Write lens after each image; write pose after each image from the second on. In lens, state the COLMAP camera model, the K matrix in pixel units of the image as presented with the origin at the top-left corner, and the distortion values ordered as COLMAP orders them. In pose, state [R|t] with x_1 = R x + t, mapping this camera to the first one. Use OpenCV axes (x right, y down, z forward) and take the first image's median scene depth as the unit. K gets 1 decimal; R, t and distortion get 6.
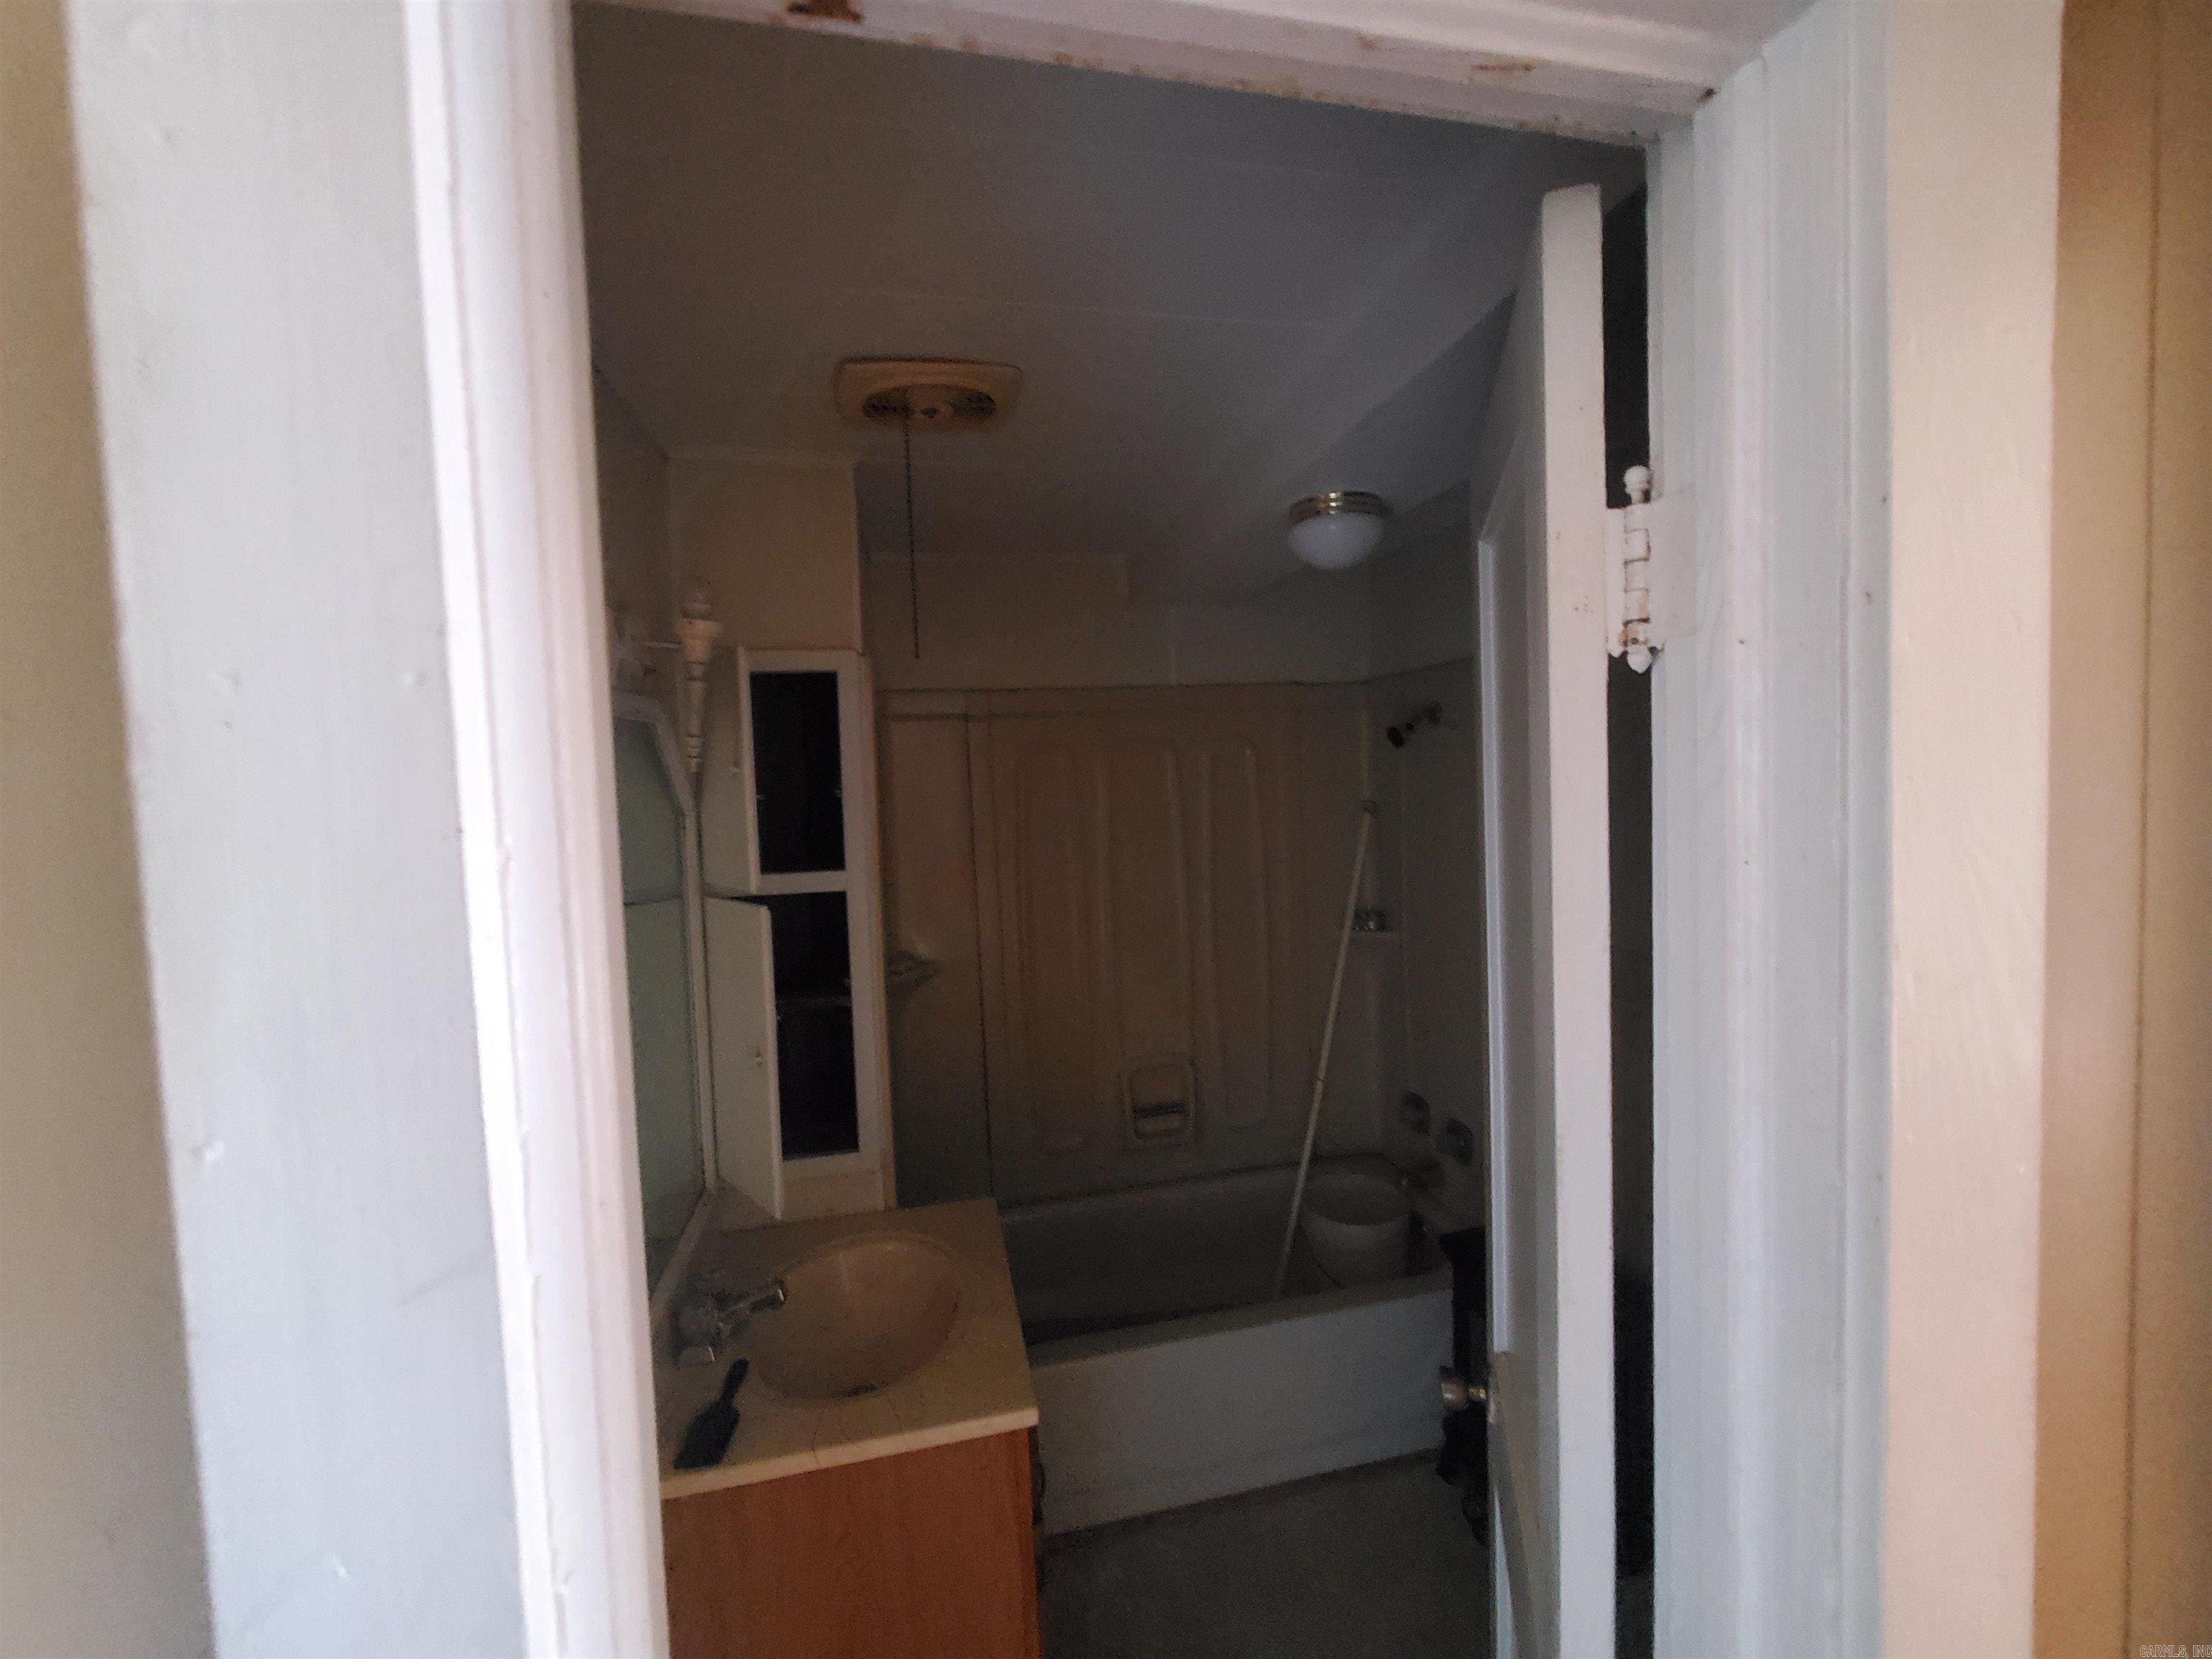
lens RADIAL K [[875.5, 0, 1109.6], [0, 875.5, 821.2], [0, 0, 1]] dist [-0.001411, -0.000325]
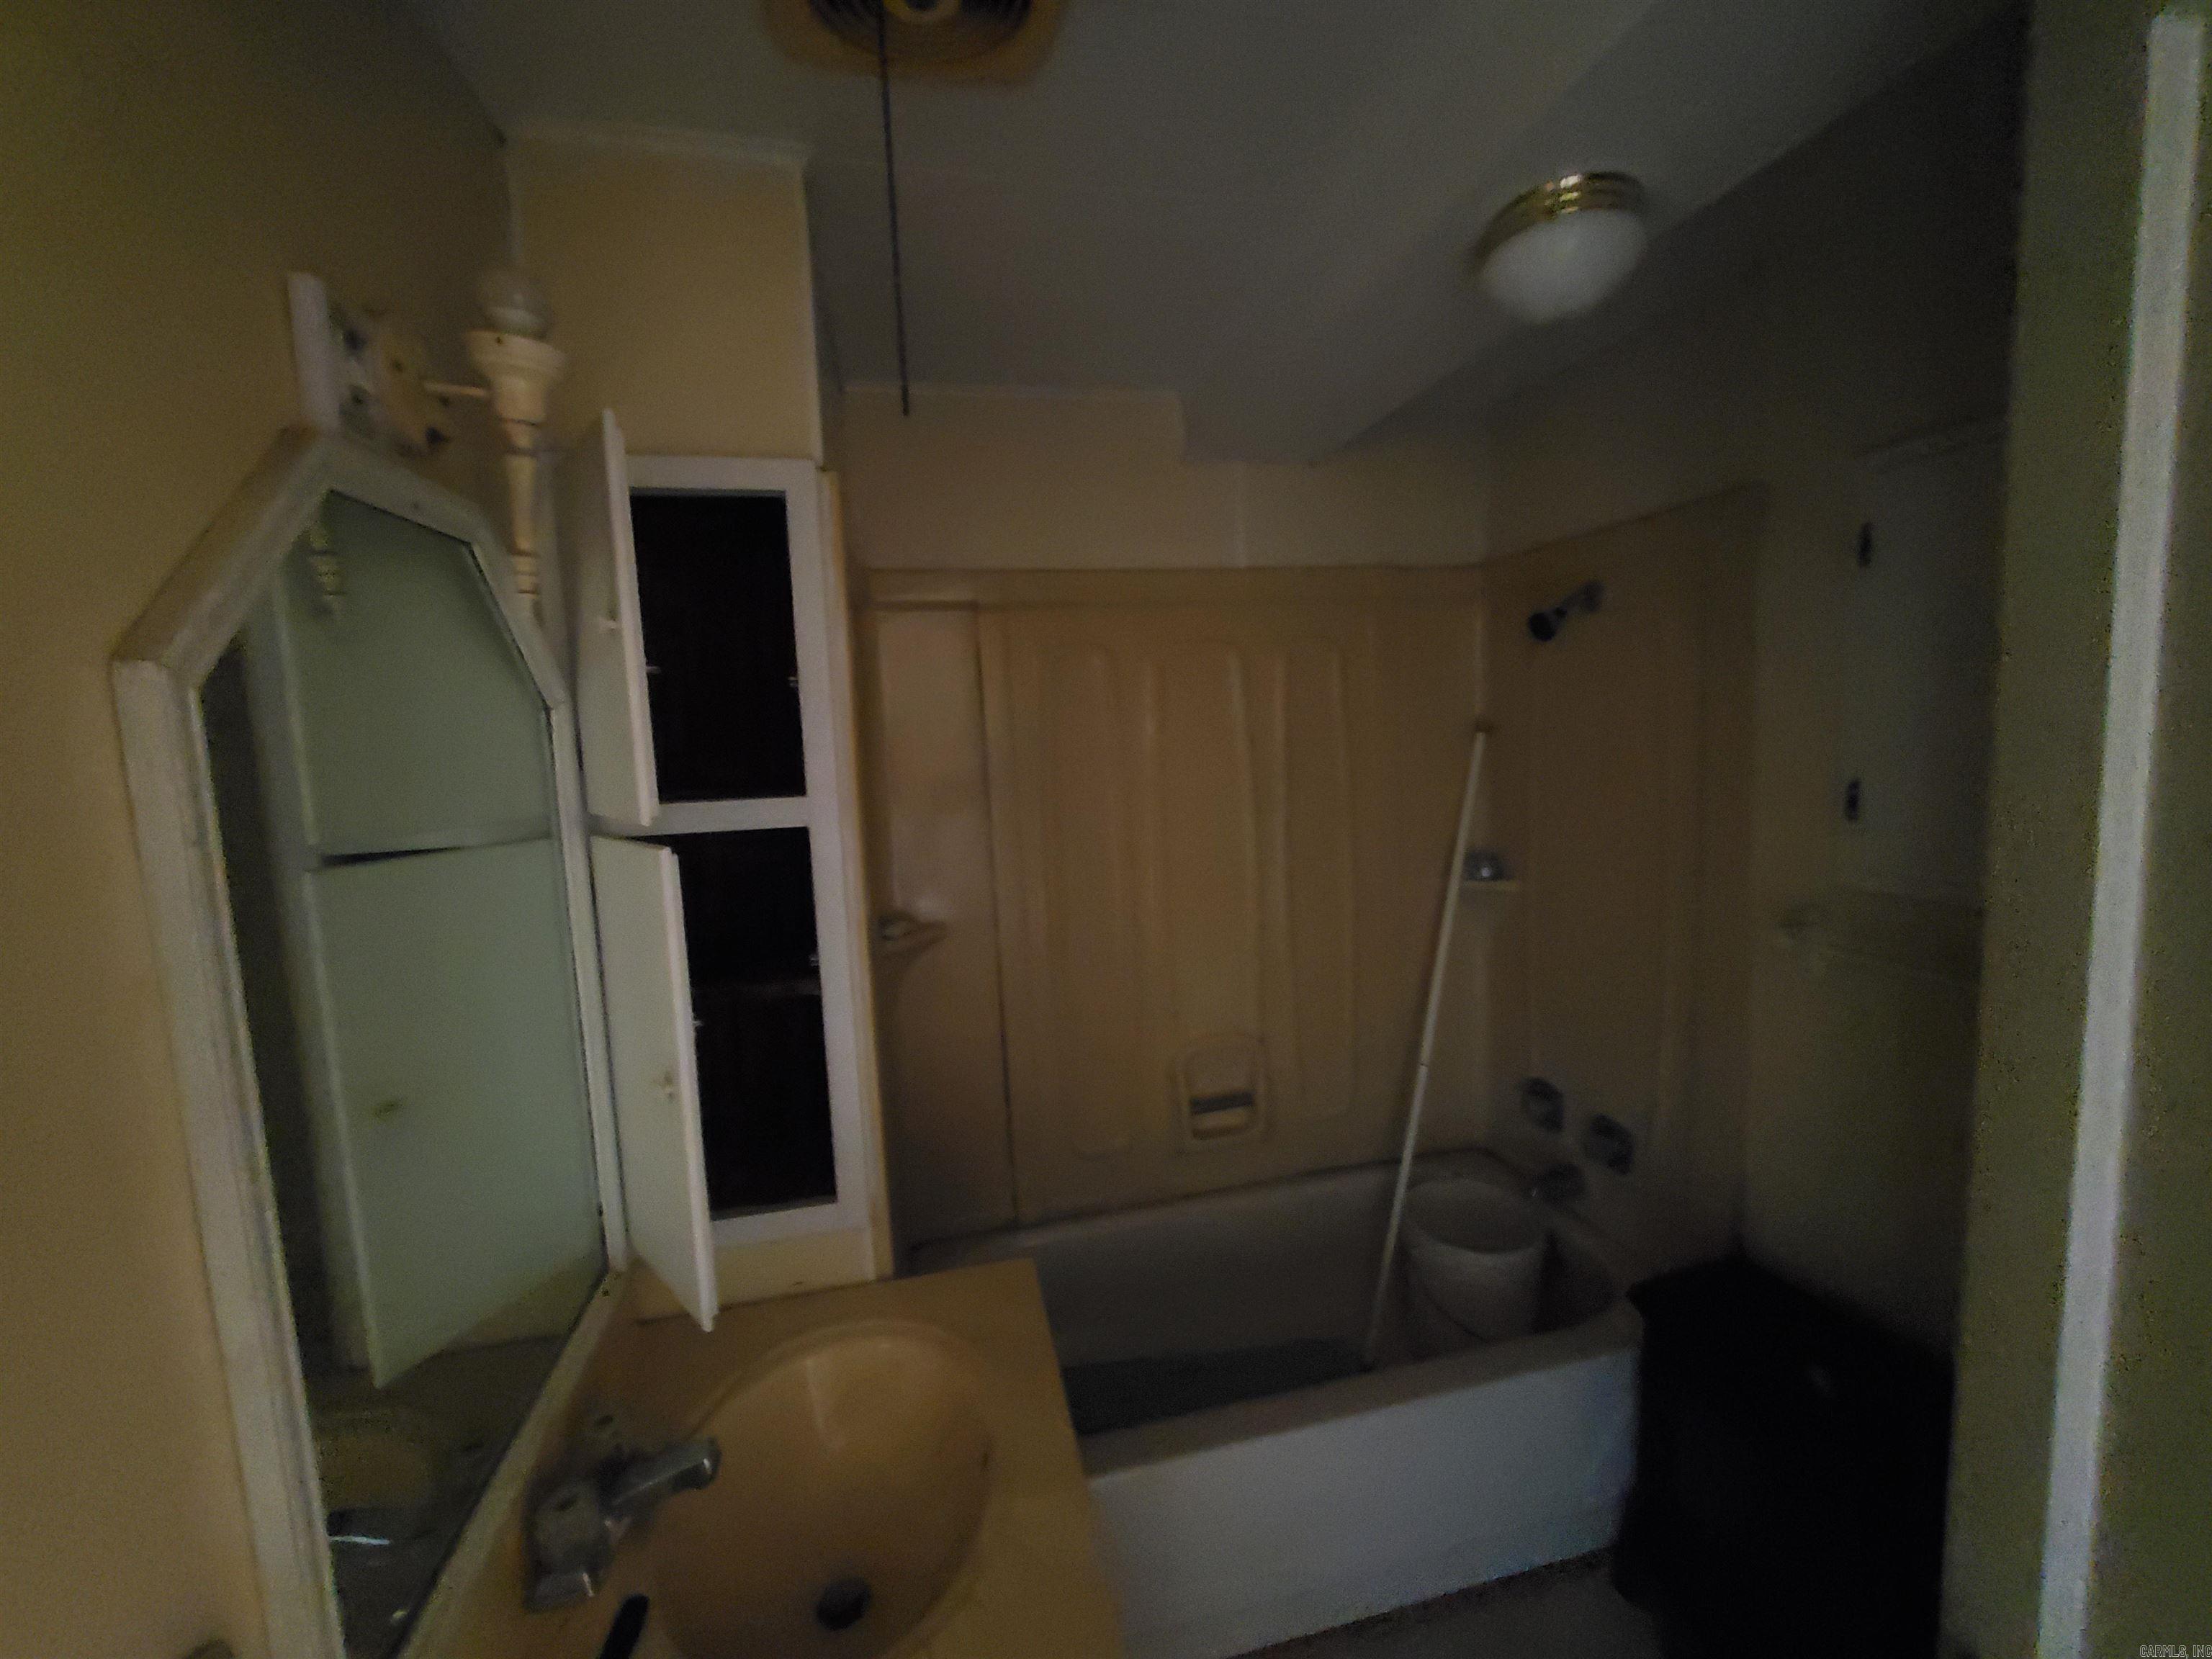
lens RADIAL K [[875.5, 0, 1109.6], [0, 875.5, 821.2], [0, 0, 1]] dist [-0.001411, -0.000325]
pose [[0.999957, -0.008987, 0.002299, -0.069081], [0.008849, 0.998491, 0.054207, 0.040390], [-0.002782, -0.054184, 0.998527, 0.319538]]
